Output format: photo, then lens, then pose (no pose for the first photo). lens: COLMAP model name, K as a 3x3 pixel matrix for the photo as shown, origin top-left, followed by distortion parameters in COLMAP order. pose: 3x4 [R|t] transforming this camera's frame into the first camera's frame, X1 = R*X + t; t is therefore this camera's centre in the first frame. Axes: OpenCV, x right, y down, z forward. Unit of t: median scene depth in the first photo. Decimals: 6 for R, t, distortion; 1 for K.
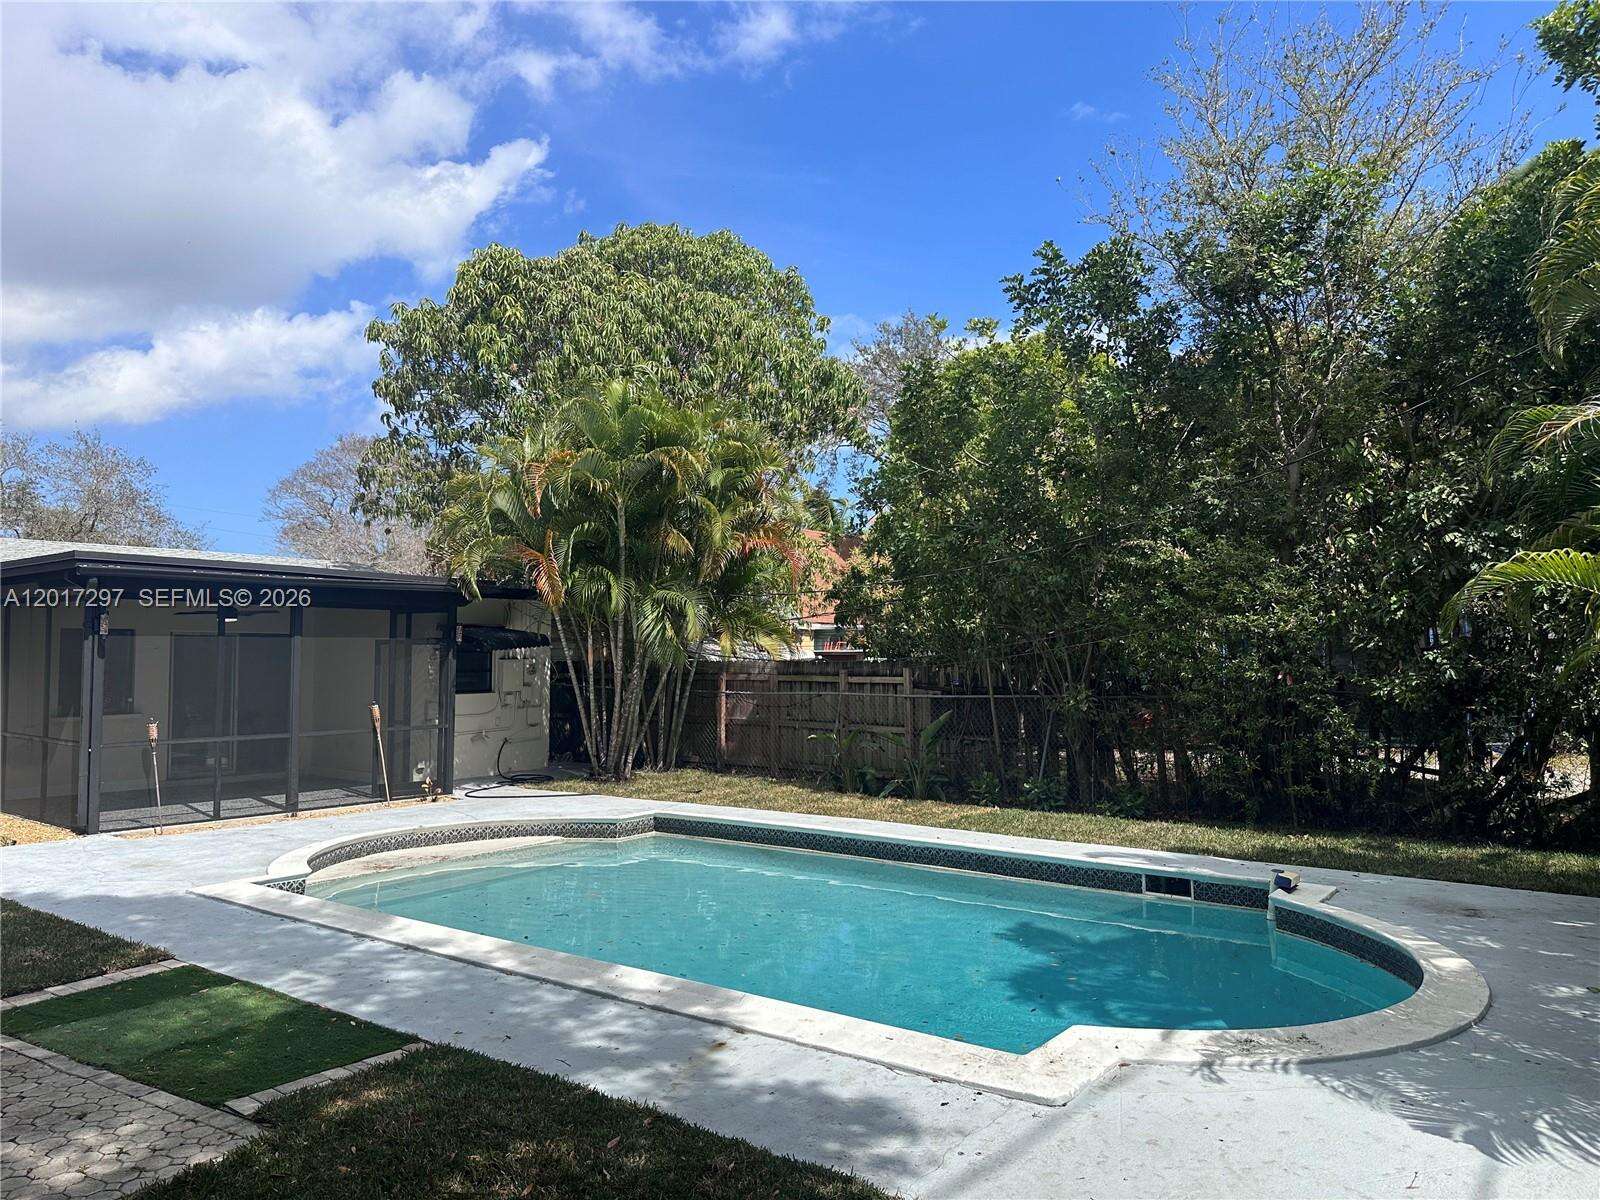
lens RADIAL K [[1131.2, 0, 825.0], [0, 1131.2, 592.4], [0, 0, 1]] dist [0.030636, -0.050746]
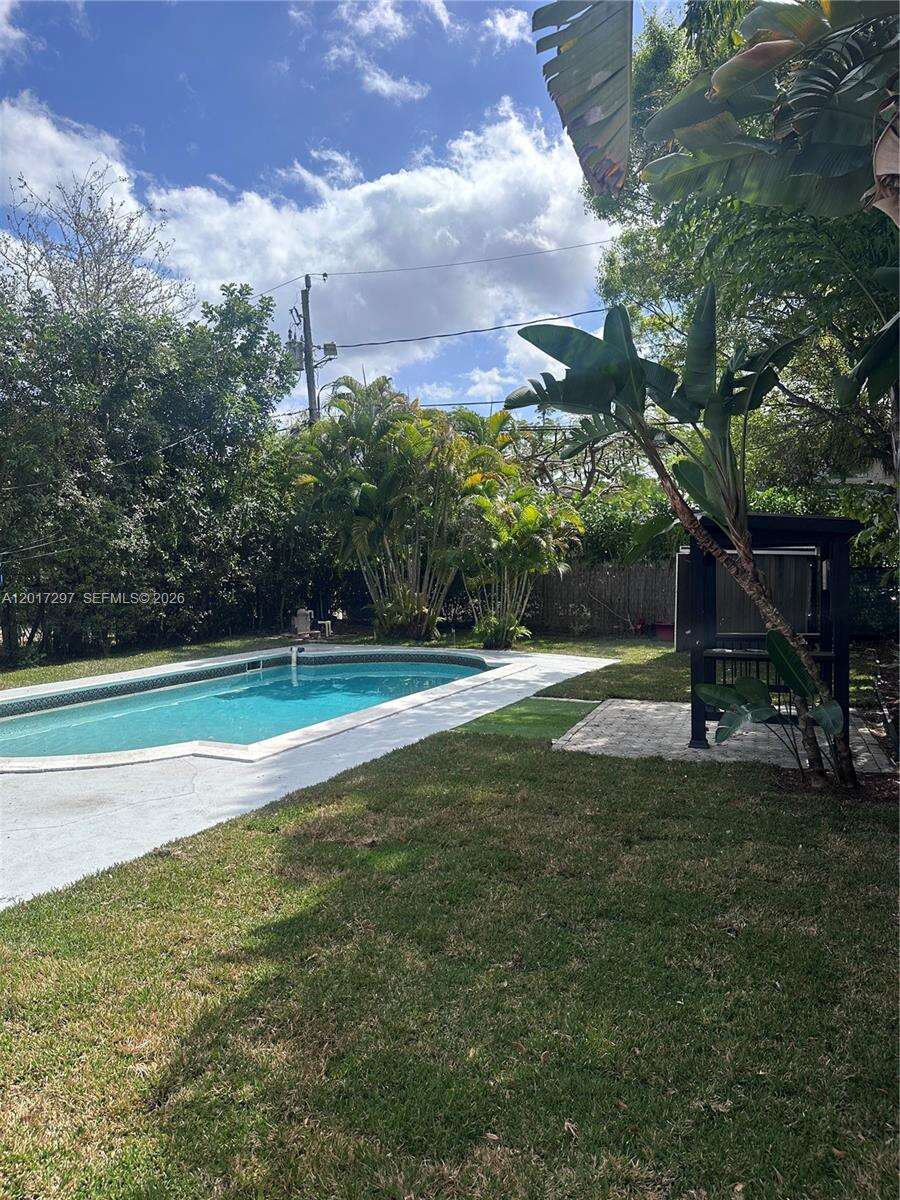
lens RADIAL K [[843.6, 0, 445.8], [0, 843.6, 603.4], [0, 0, 1]] dist [0.071588, -0.085823]
pose [[-0.172722, -0.042326, 0.984061, -0.805852], [-0.039056, 0.998585, 0.036095, 0.039114], [-0.984196, -0.032199, -0.174131, 0.549307]]
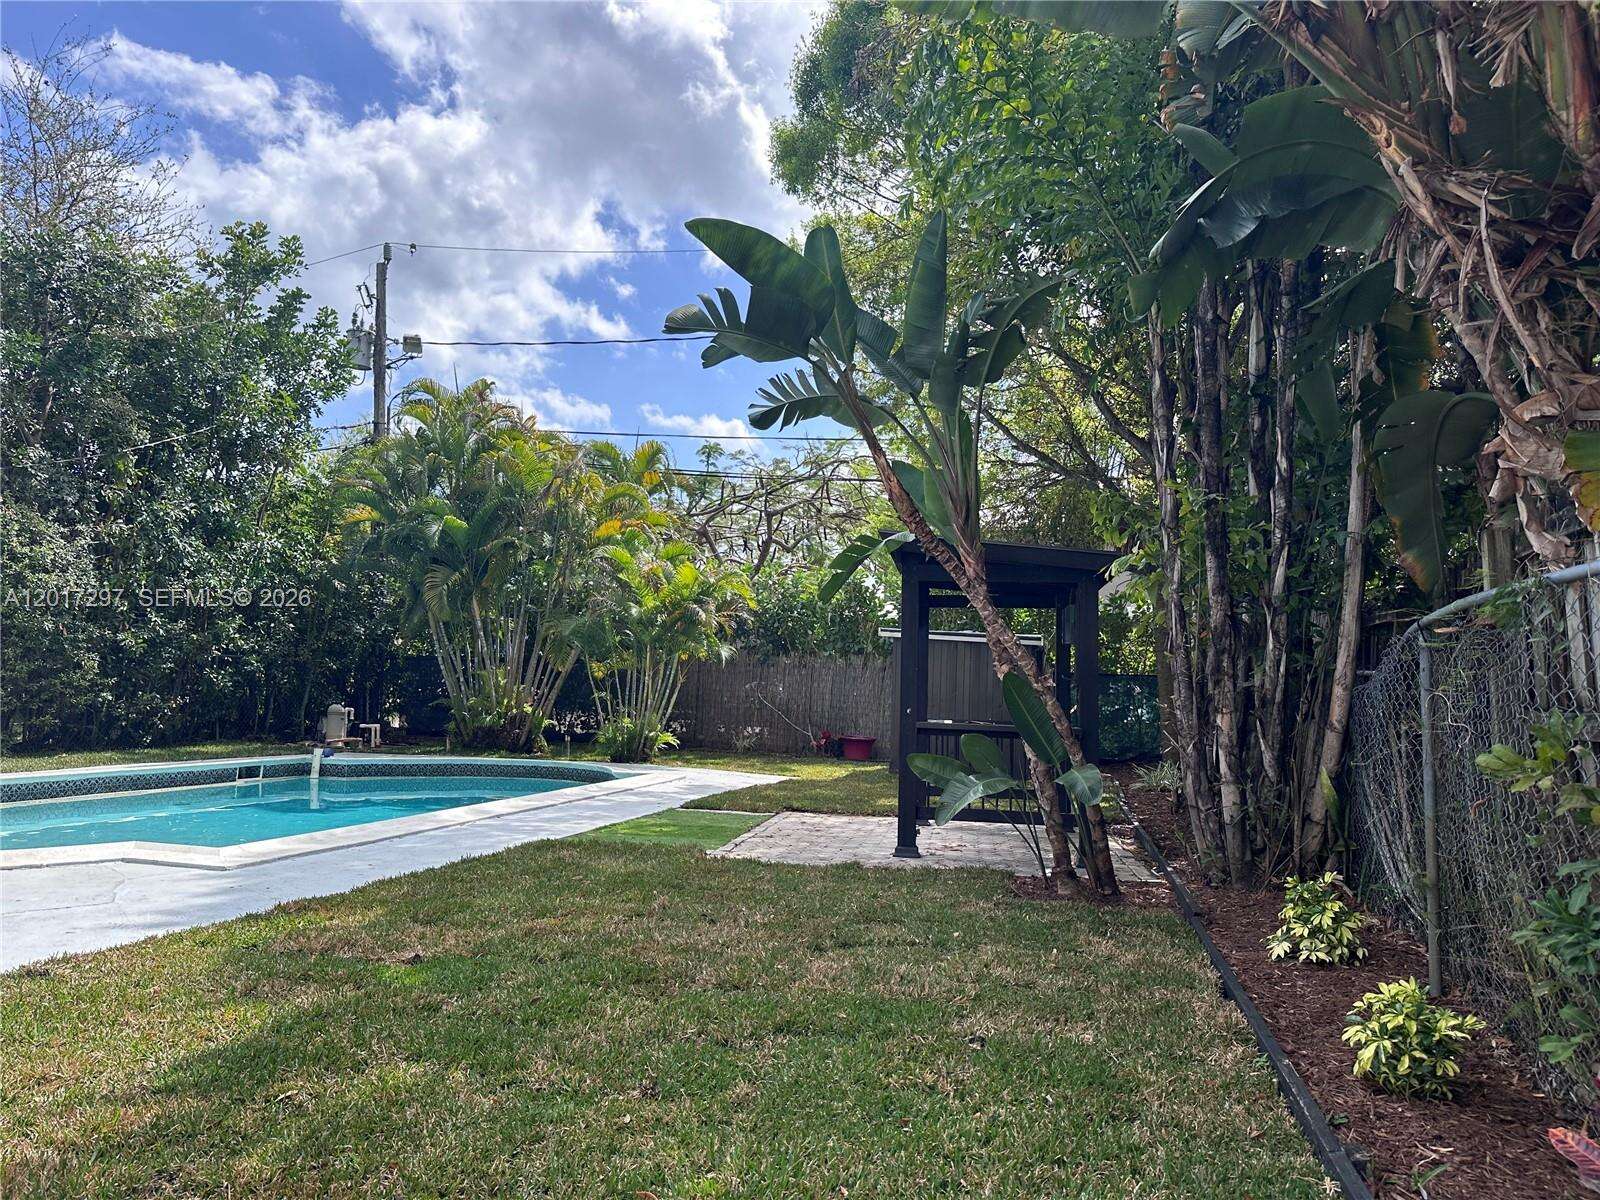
lens RADIAL K [[1124.8, 0, 814.1], [0, 1124.8, 616.8], [0, 0, 1]] dist [0.071588, -0.085823]
pose [[-0.383887, 0.055362, 0.921719, -0.772246], [-0.076992, 0.992806, -0.091698, 0.083706], [-0.920165, -0.106166, -0.376863, 0.540306]]
